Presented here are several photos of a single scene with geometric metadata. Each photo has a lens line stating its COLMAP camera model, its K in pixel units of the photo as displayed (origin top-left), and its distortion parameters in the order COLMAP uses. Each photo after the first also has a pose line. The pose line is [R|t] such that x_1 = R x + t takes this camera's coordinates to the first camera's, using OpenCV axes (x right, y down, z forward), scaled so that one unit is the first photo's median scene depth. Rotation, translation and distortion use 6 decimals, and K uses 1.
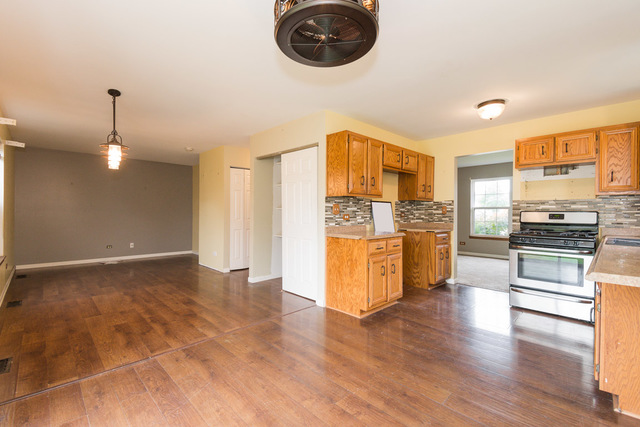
lens RADIAL K [[283.5, 0, 319.5], [0, 283.5, 212.6], [0, 0, 1]] dist [-0.005715, -0.000720]
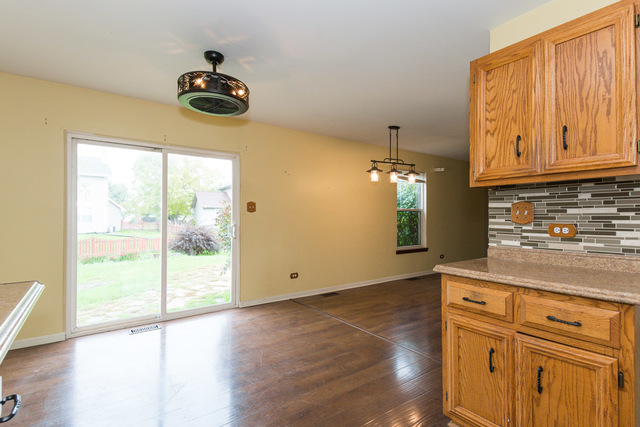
lens RADIAL K [[319.8, 0, 317.0], [0, 319.8, 214.2], [0, 0, 1]] dist [0.012038, -0.001115]
pose [[-0.175998, -0.011579, -0.984322, 0.629688], [-0.004939, 0.999929, -0.010880, -0.001777], [0.984378, 0.002946, -0.176043, 0.713930]]
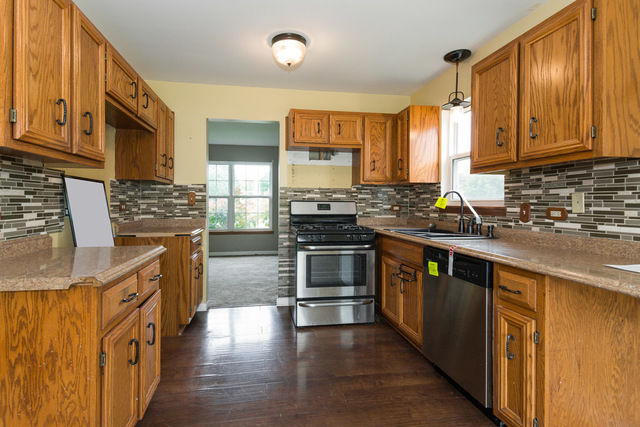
lens RADIAL K [[319.8, 0, 307.3], [0, 319.8, 204.7], [0, 0, 1]] dist [0.012038, -0.001115]
pose [[0.579340, -0.006663, 0.815059, 0.002427], [0.000394, 0.999969, 0.007895, -0.001135], [-0.815086, -0.004252, 0.579324, 0.470764]]
